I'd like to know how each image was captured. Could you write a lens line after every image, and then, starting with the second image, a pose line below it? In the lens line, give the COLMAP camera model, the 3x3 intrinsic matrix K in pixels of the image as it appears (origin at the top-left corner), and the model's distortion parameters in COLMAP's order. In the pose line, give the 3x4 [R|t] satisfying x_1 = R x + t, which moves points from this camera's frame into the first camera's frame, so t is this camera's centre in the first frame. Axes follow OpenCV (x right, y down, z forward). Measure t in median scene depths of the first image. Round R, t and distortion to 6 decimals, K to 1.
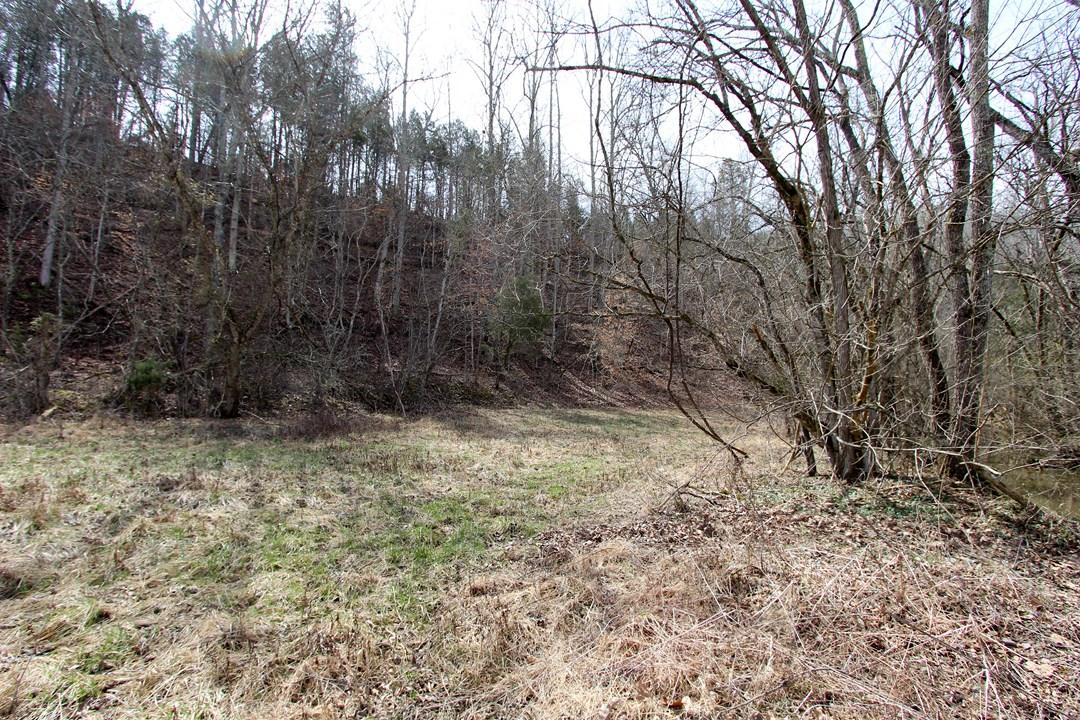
lens RADIAL K [[497.9, 0, 535.1], [0, 497.9, 367.2], [0, 0, 1]] dist [-0.024182, 0.005365]
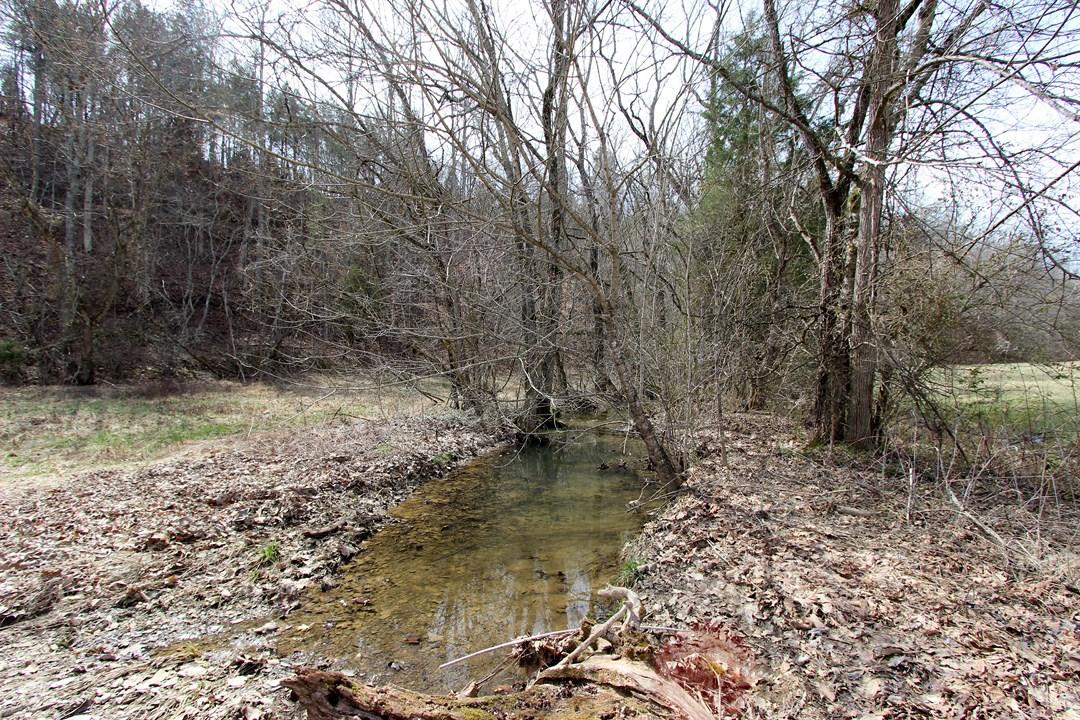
lens RADIAL K [[497.9, 0, 535.1], [0, 497.9, 367.2], [0, 0, 1]] dist [-0.024182, 0.005365]
pose [[0.985136, -0.010261, 0.171470, 0.307354], [-0.000344, 0.998095, 0.061700, -0.020464], [-0.171776, -0.060842, 0.983255, -0.439653]]
